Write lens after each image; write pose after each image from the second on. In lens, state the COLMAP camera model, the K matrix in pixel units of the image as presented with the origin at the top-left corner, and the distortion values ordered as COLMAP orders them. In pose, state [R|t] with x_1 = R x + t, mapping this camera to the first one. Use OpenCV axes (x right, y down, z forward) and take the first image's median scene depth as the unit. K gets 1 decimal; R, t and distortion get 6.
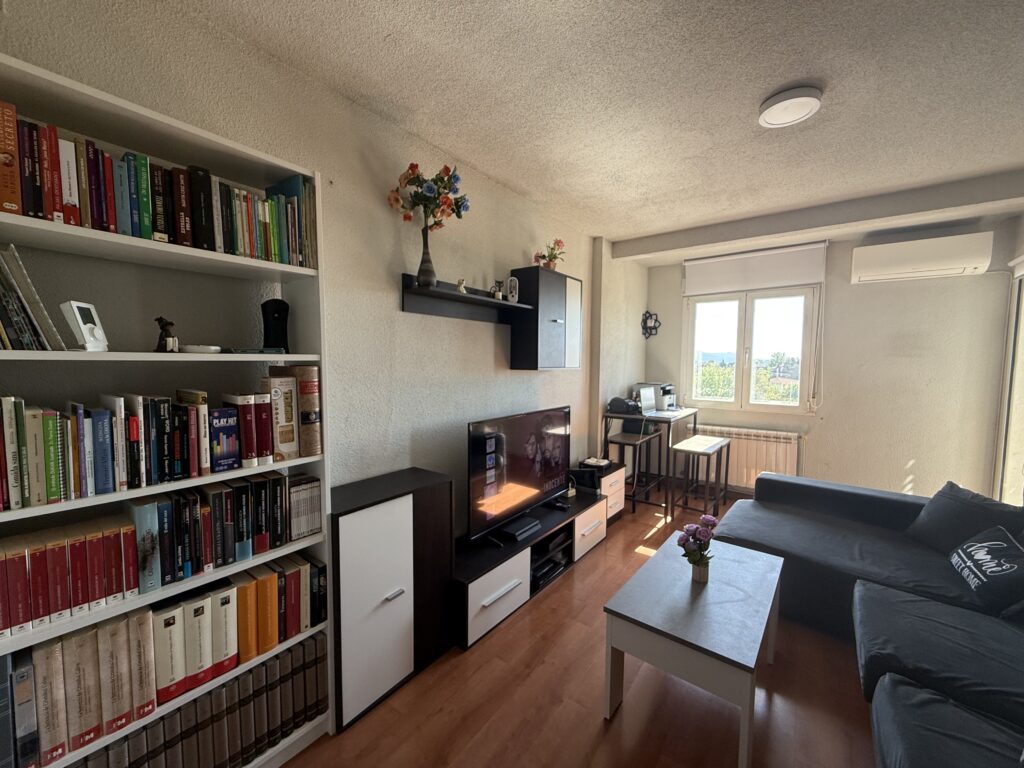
lens RADIAL K [[408.3, 0, 511.6], [0, 408.3, 386.7], [0, 0, 1]] dist [-0.001012, 0.000366]
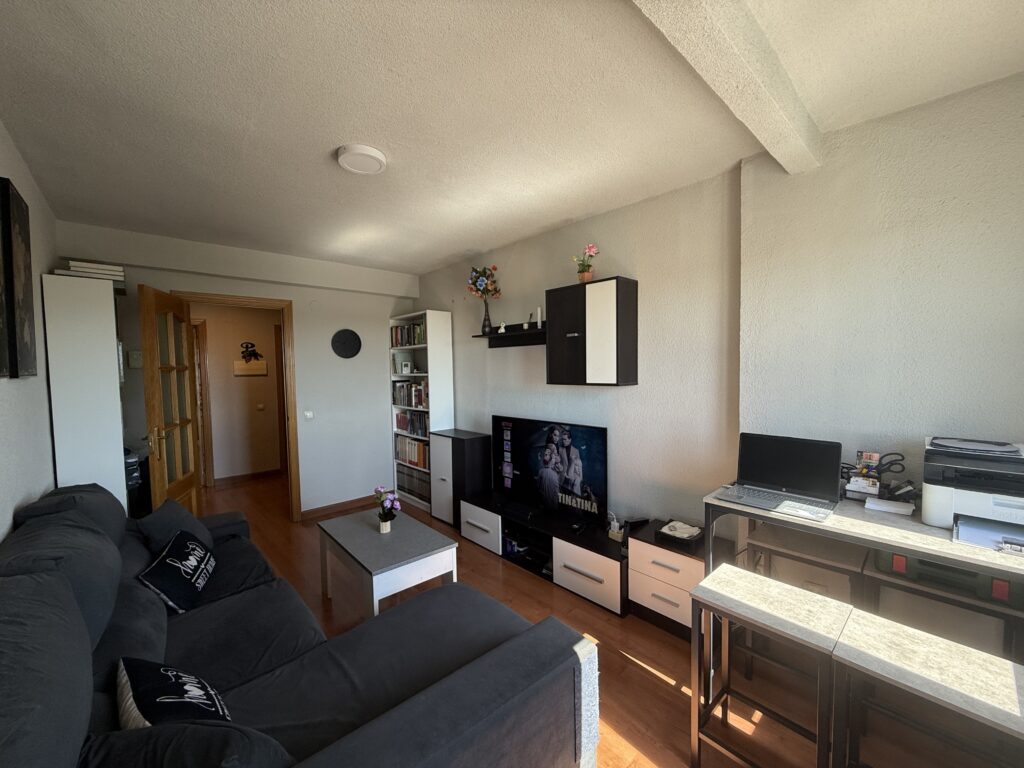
lens RADIAL K [[408.3, 0, 511.6], [0, 408.3, 386.7], [0, 0, 1]] dist [-0.001012, 0.000366]
pose [[-0.179762, 0.041227, -0.982846, 1.105066], [-0.049913, 0.997452, 0.050969, -0.080536], [0.982443, 0.058219, -0.177246, 1.040038]]
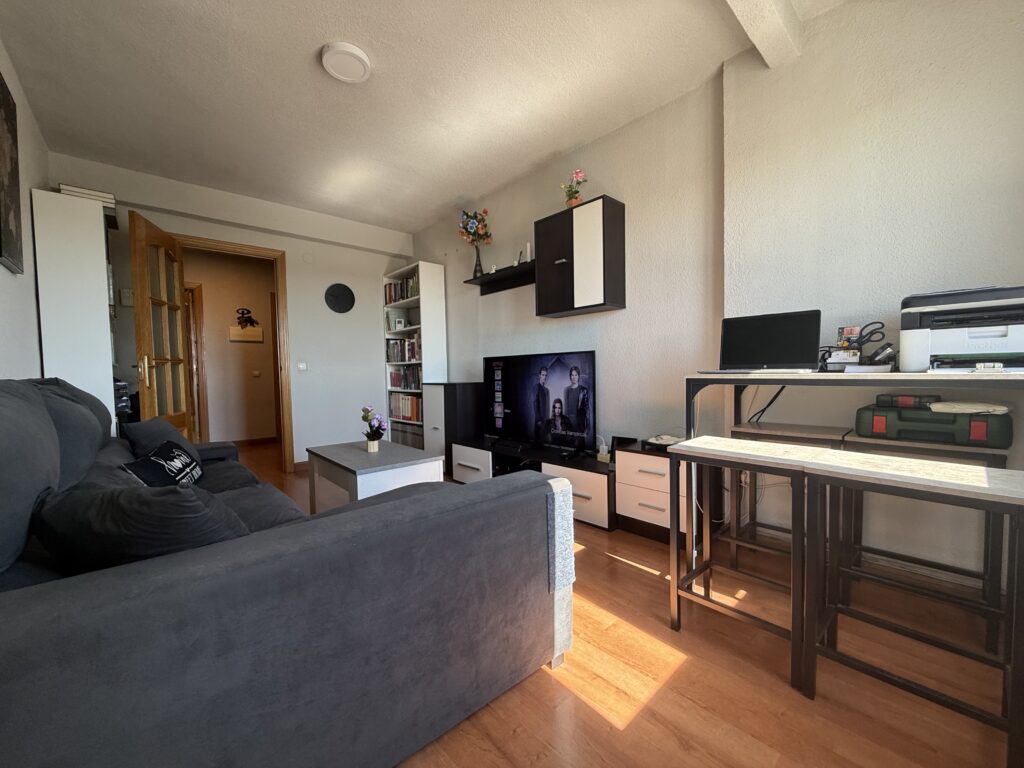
lens RADIAL K [[408.3, 0, 511.6], [0, 408.3, 386.7], [0, 0, 1]] dist [-0.001012, 0.000366]
pose [[-0.183300, 0.031784, -0.982543, 1.106904], [-0.045619, 0.998125, 0.040798, 0.103339], [0.981998, 0.052301, -0.181506, 1.080886]]
